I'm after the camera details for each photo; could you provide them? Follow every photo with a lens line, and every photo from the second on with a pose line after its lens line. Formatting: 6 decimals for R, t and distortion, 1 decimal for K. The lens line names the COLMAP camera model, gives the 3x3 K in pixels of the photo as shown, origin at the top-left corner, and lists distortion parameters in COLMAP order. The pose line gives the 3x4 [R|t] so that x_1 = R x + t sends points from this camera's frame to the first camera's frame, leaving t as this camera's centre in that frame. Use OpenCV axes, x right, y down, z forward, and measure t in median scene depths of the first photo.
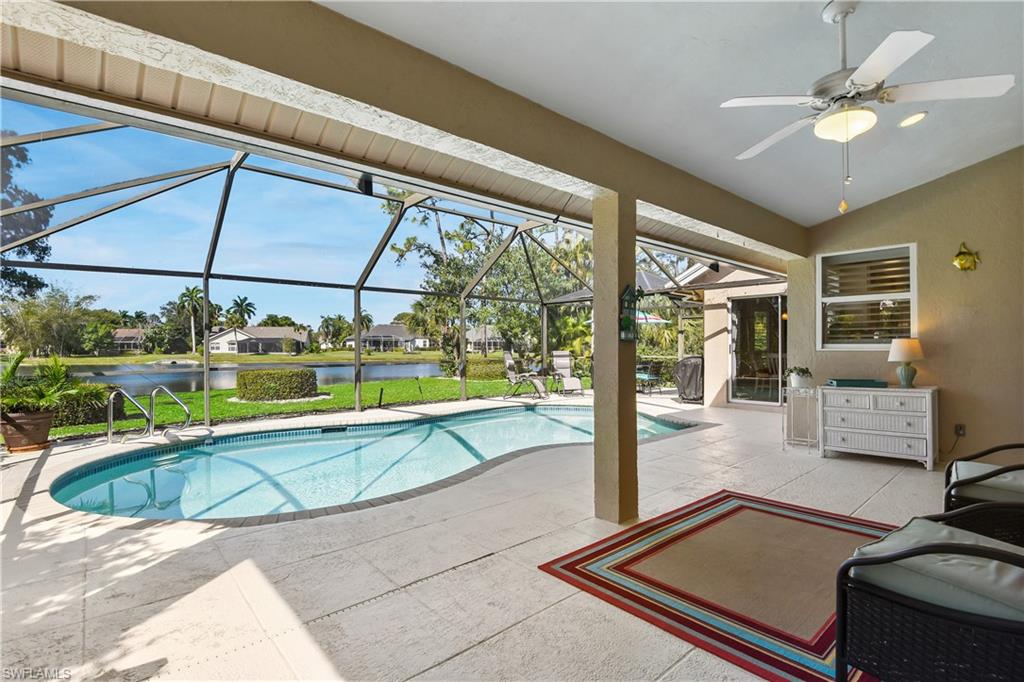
lens RADIAL K [[476.4, 0, 504.1], [0, 476.4, 344.7], [0, 0, 1]] dist [0.014890, -0.008367]
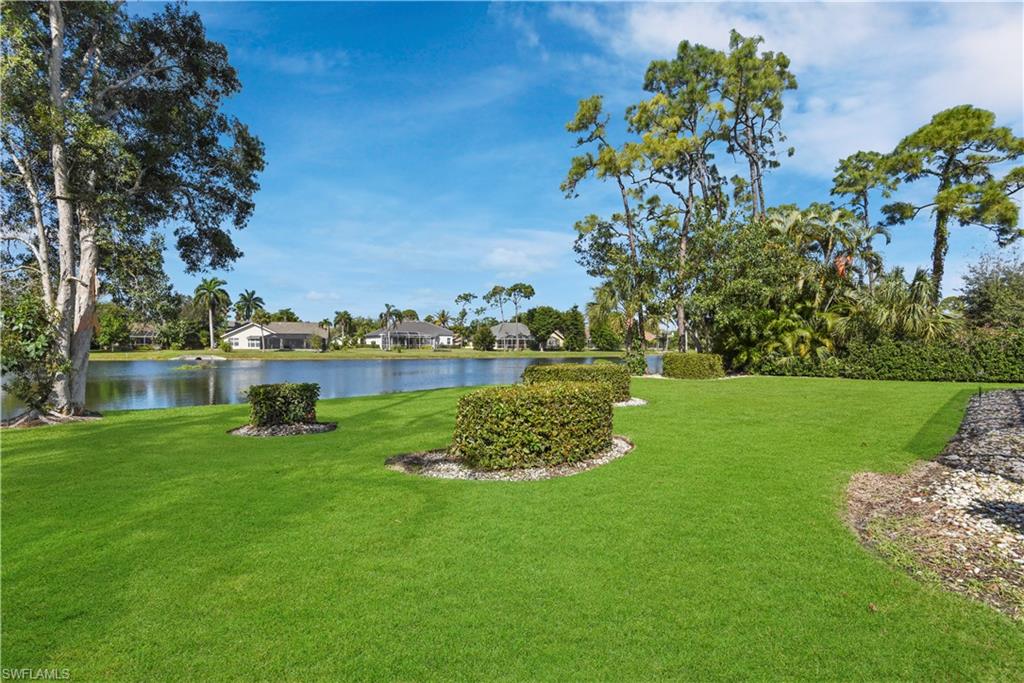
lens RADIAL K [[476.4, 0, 517.0], [0, 476.4, 347.6], [0, 0, 1]] dist [0.014890, -0.008367]
pose [[0.999125, 0.007597, 0.041136, -0.368657], [-0.007938, 0.999935, 0.008136, 0.011429], [-0.041071, -0.008455, 0.999120, 0.126015]]
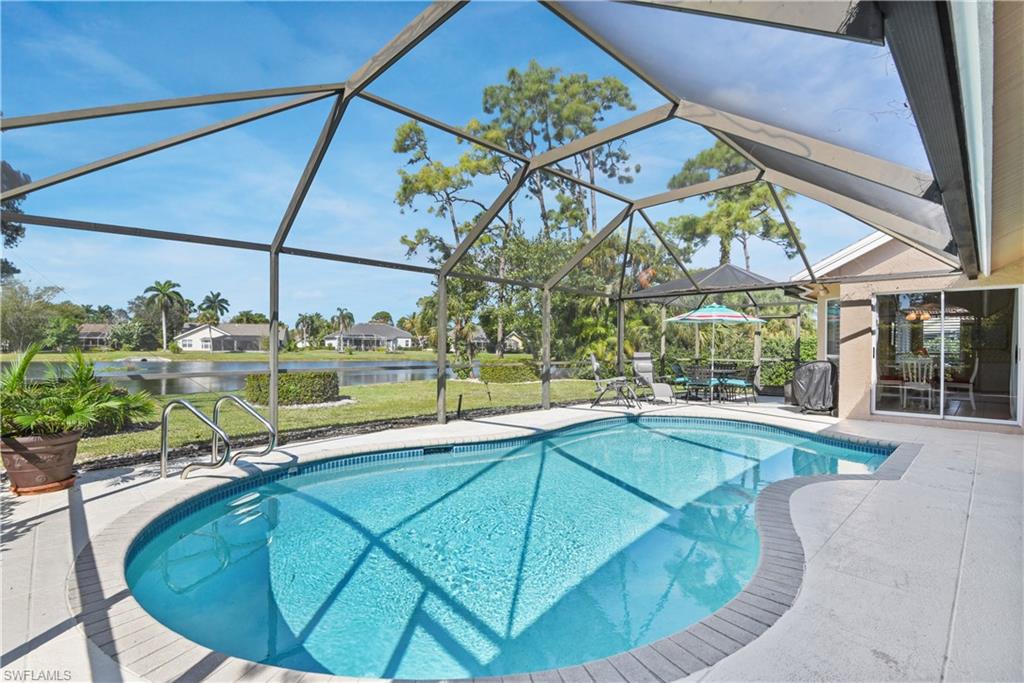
lens RADIAL K [[476.4, 0, 506.9], [0, 476.4, 343.2], [0, 0, 1]] dist [0.014890, -0.008367]
pose [[0.998618, 0.011908, 0.051186, -0.075495], [-0.011665, 0.999919, -0.005047, 0.001477], [-0.051242, 0.004443, 0.998676, 0.056861]]
